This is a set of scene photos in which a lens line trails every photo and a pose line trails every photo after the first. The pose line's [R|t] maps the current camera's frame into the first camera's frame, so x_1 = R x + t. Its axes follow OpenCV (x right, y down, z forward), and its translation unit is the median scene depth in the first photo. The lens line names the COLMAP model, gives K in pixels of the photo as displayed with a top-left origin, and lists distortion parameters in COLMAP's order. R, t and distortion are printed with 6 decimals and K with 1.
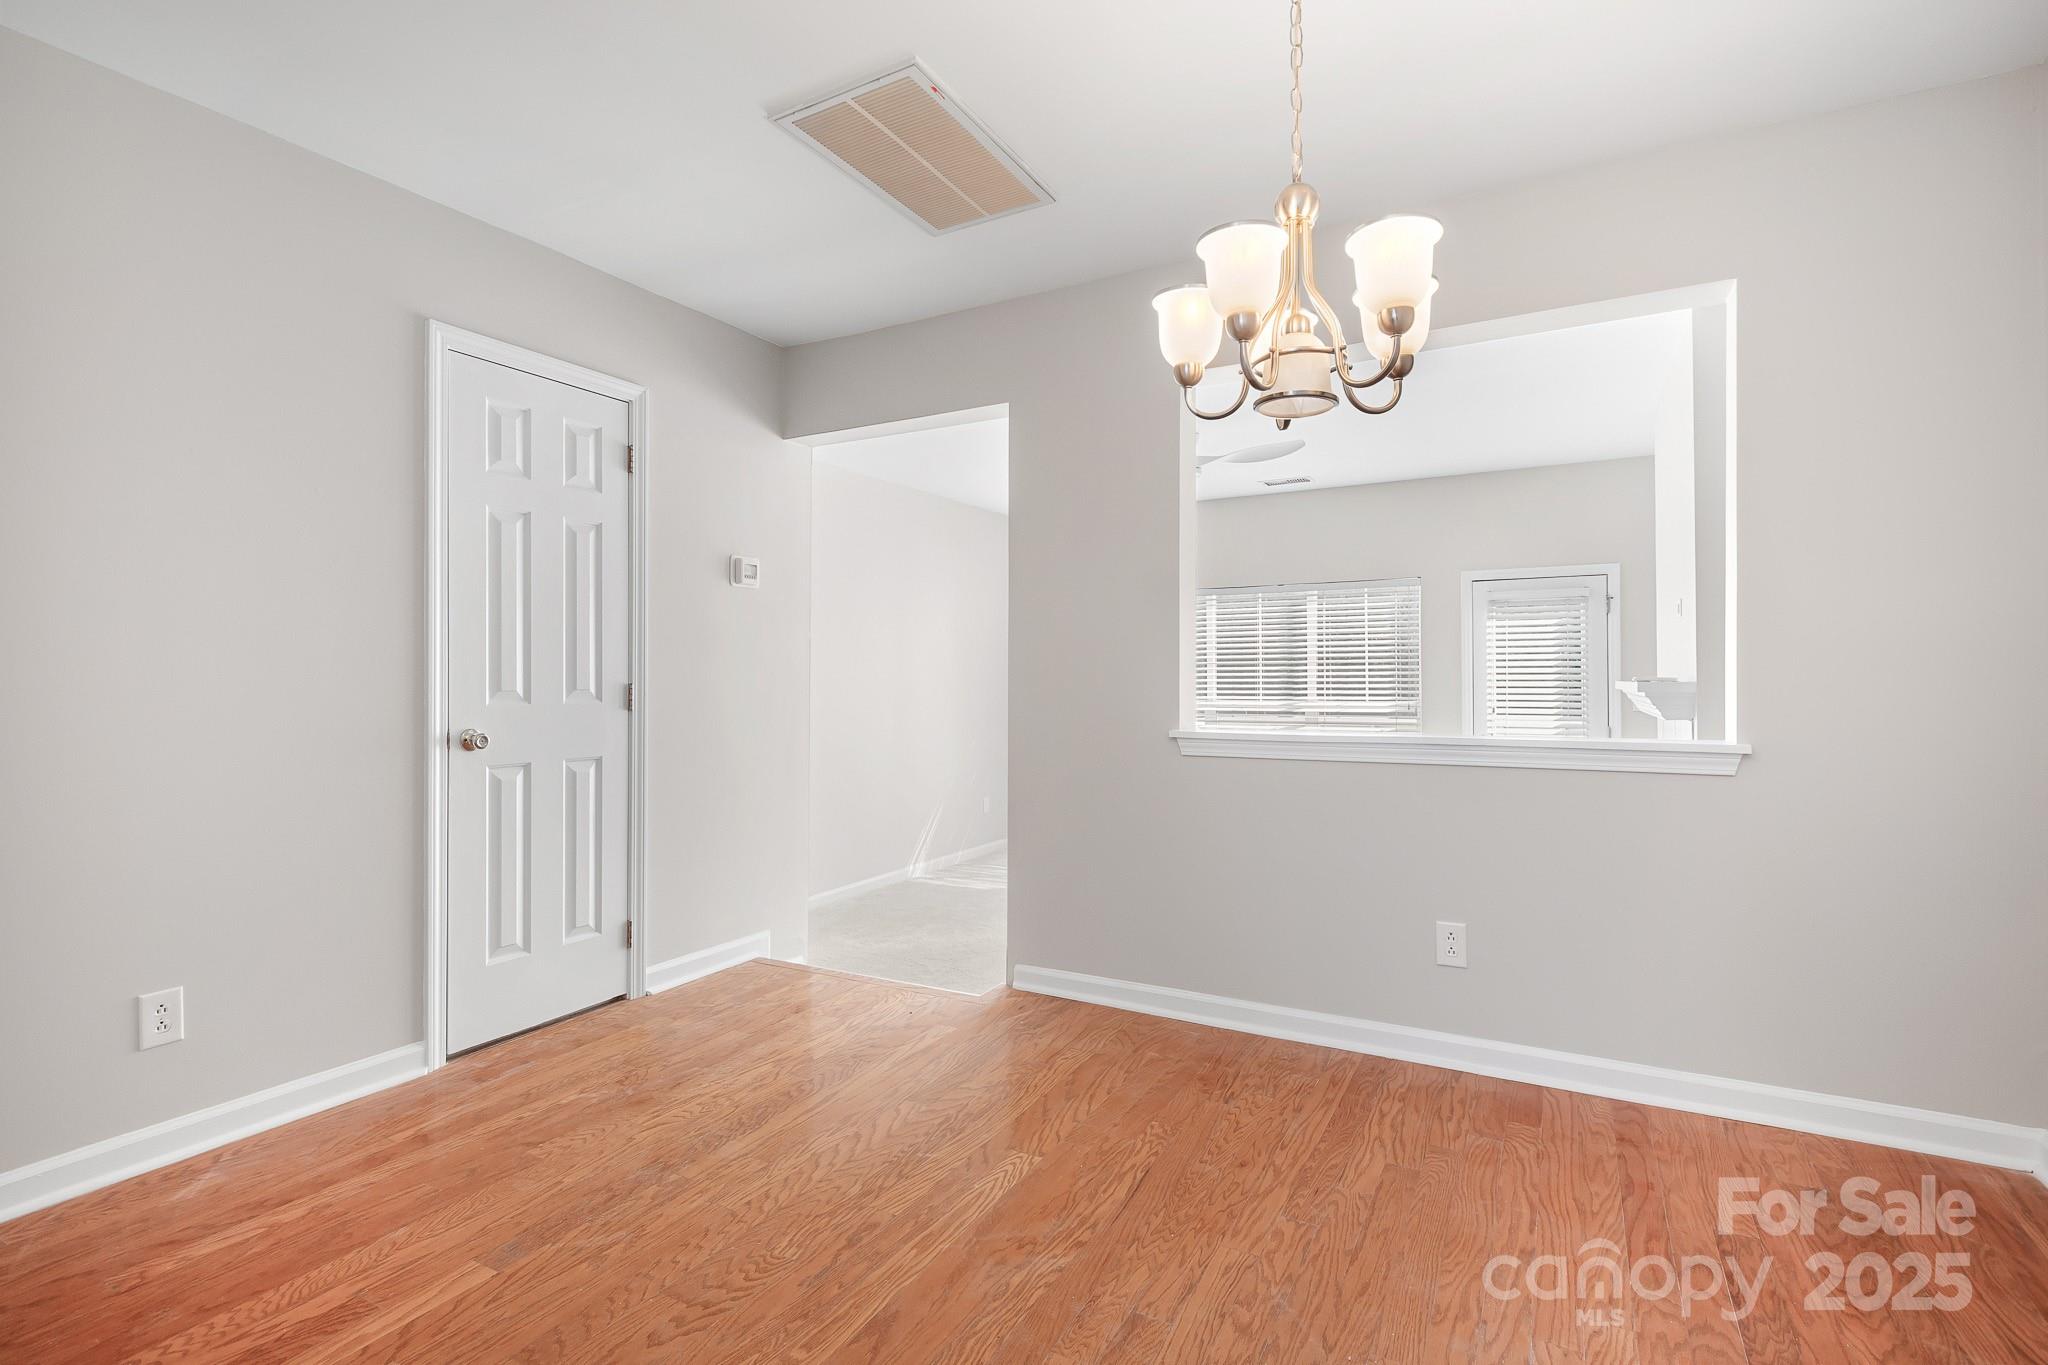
lens RADIAL K [[960.9, 0, 1021.6], [0, 960.9, 671.2], [0, 0, 1]] dist [0.016560, 0.000041]
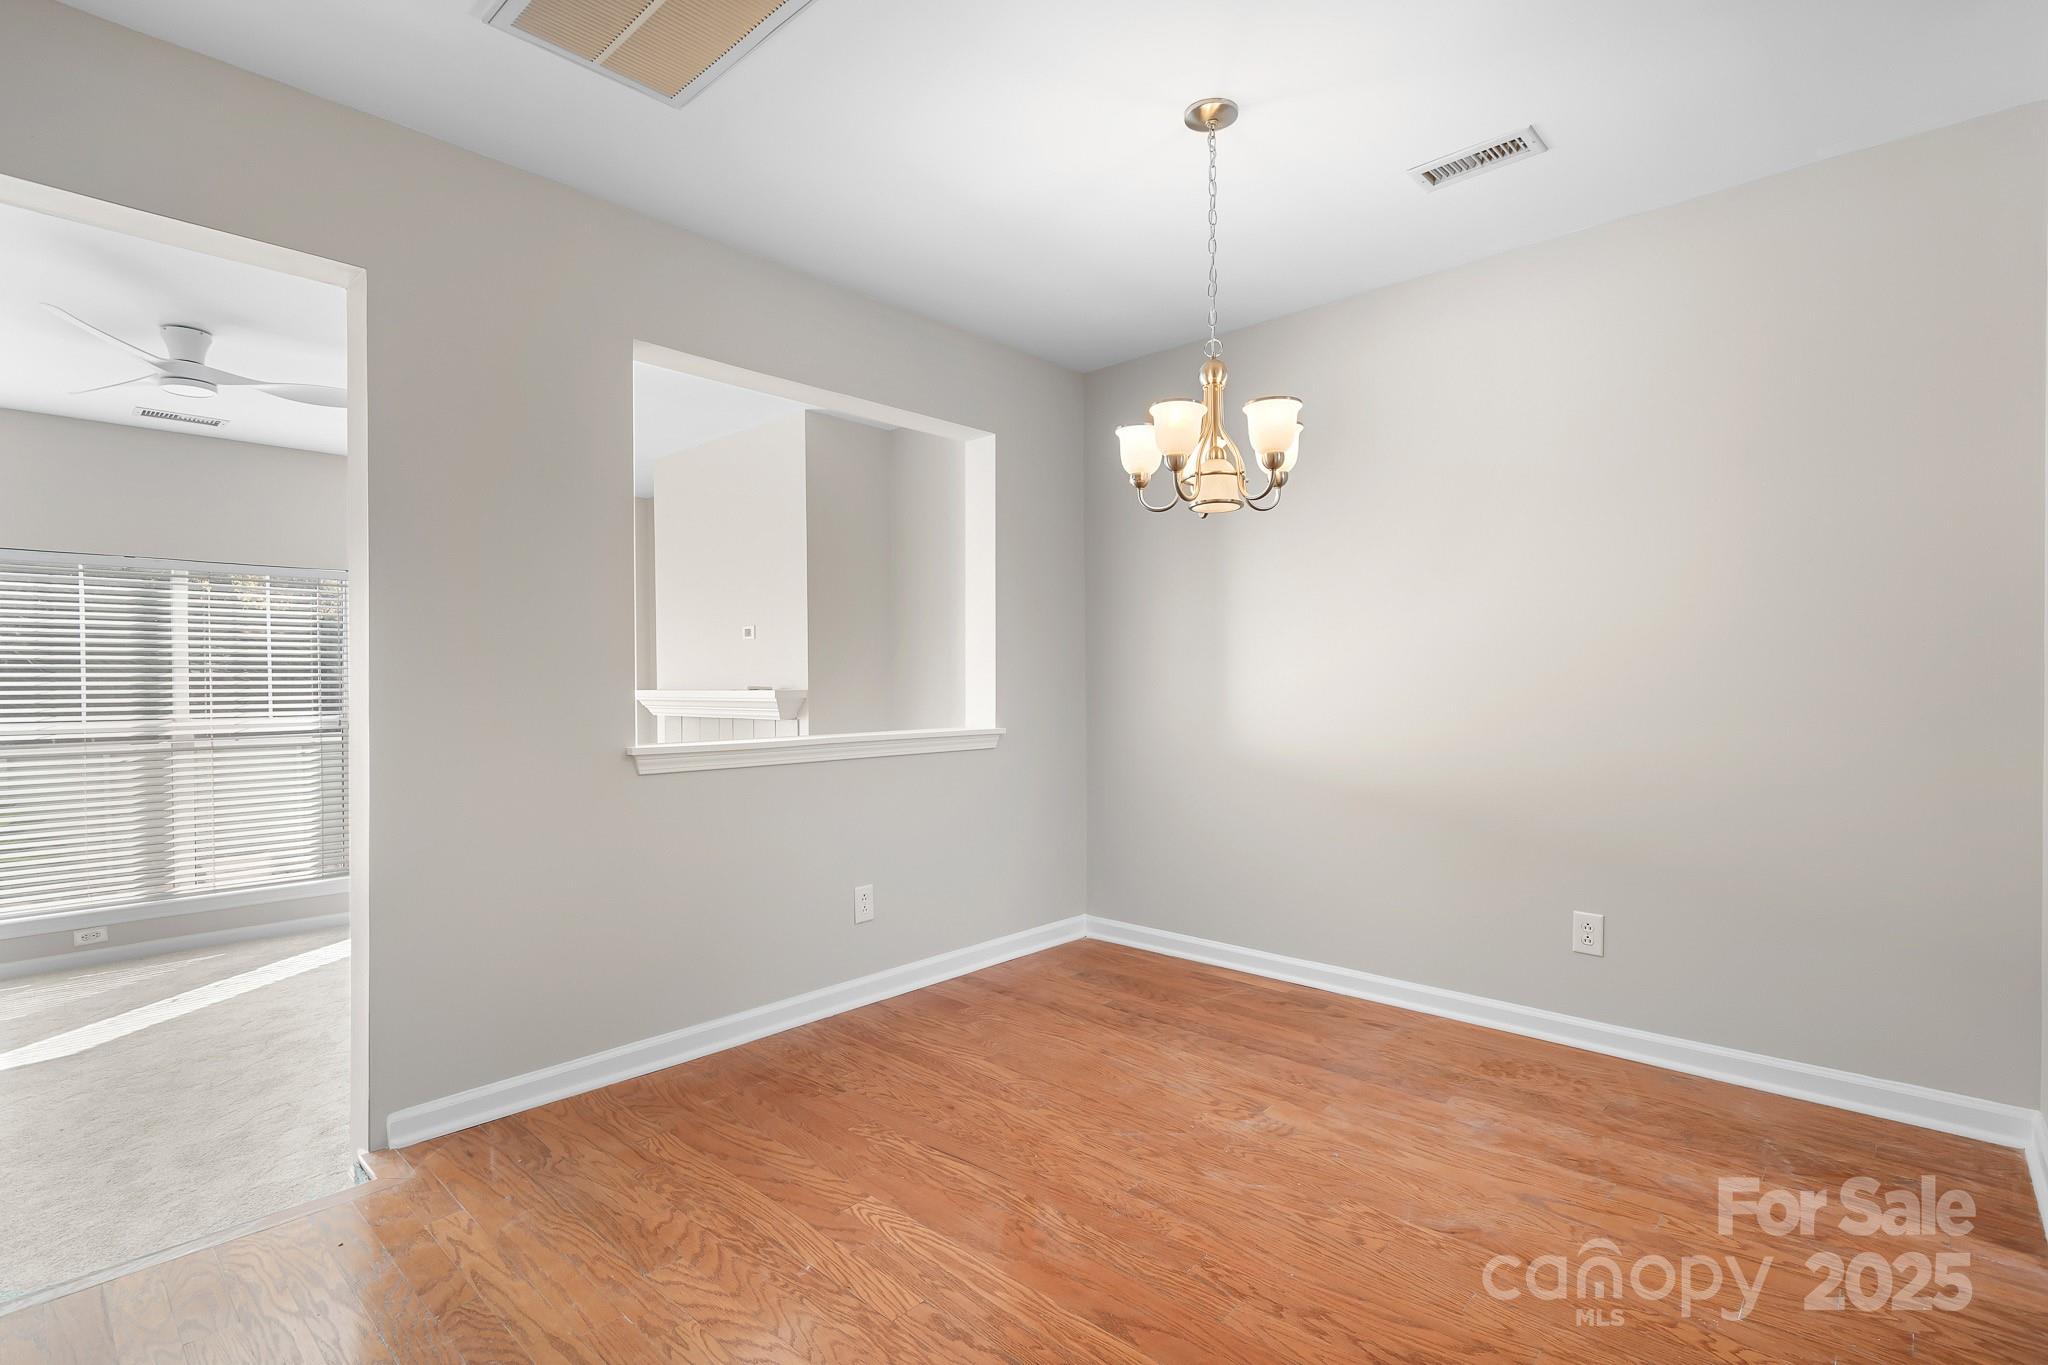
lens RADIAL K [[960.9, 0, 1025.3], [0, 960.9, 686.3], [0, 0, 1]] dist [0.016560, 0.000041]
pose [[0.240087, 0.000297, 0.970751, -0.691029], [-0.004689, 0.999989, 0.000854, 0.003920], [-0.970740, -0.004757, 0.240085, 0.506754]]
